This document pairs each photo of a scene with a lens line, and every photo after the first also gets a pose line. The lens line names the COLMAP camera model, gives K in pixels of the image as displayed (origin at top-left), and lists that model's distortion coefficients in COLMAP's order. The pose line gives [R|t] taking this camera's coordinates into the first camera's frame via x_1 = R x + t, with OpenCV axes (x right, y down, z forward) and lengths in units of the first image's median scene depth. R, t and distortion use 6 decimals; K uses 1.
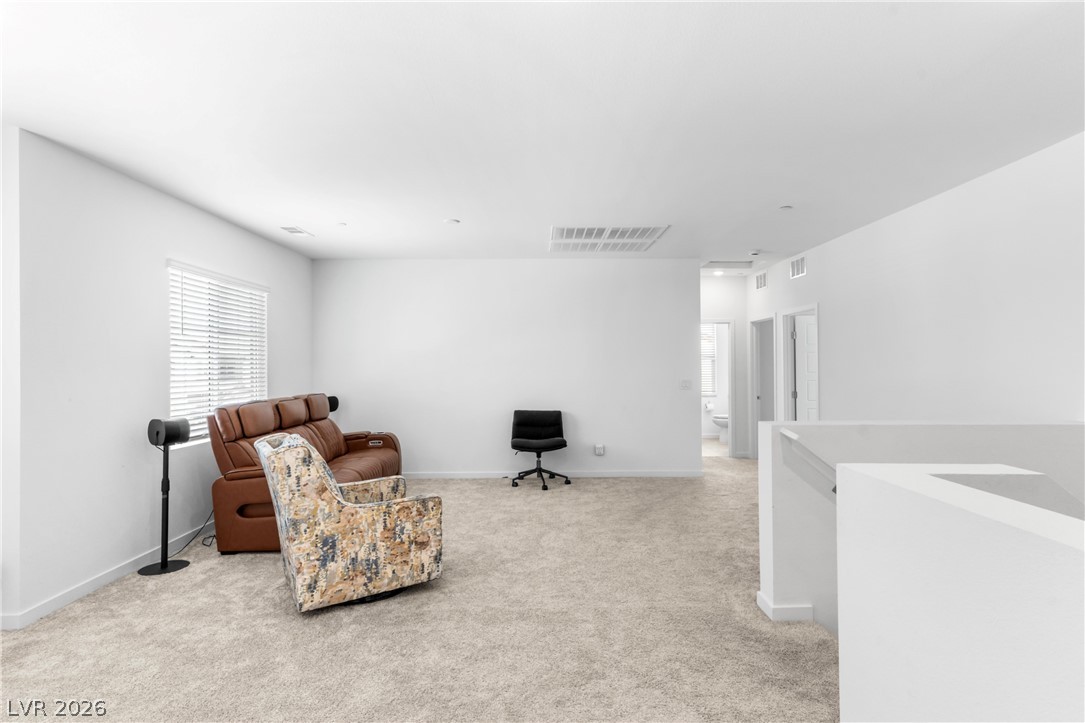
lens RADIAL K [[549.0, 0, 542.6], [0, 549.0, 360.9], [0, 0, 1]] dist [-0.001557, 0.000003]
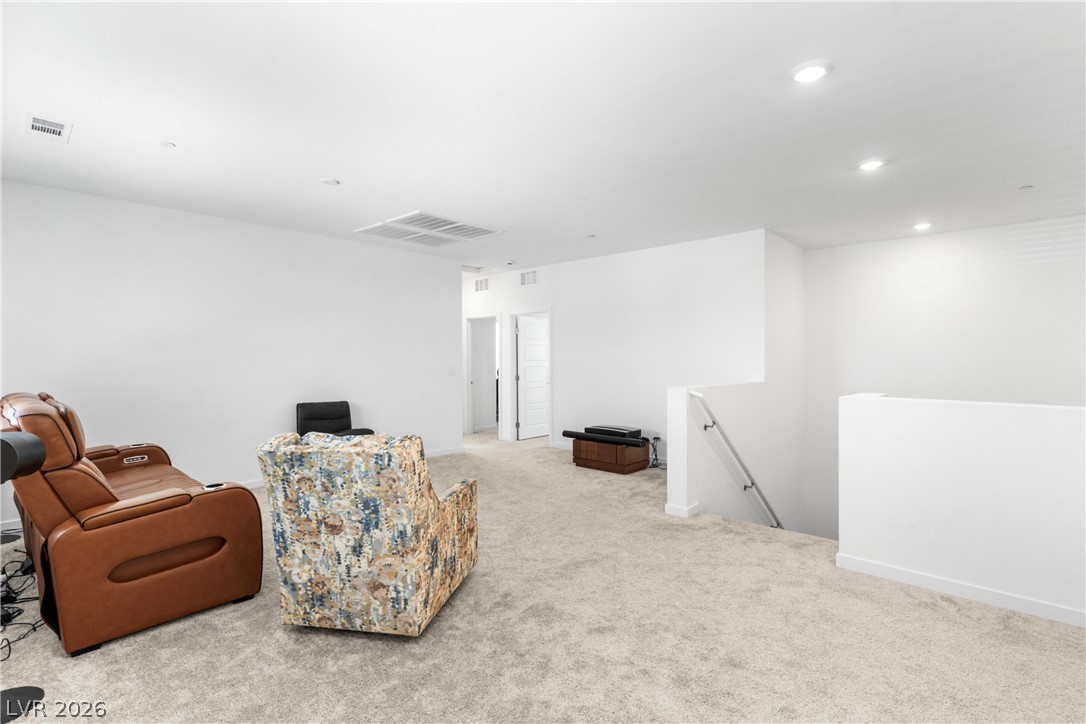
lens RADIAL K [[521.7, 0, 543.2], [0, 521.7, 362.2], [0, 0, 1]] dist [0.000305, -0.000293]
pose [[0.674232, -0.003727, 0.738510, -0.762882], [-0.003210, 0.999963, 0.007976, 0.030040], [-0.738512, -0.007749, 0.674195, 0.279756]]
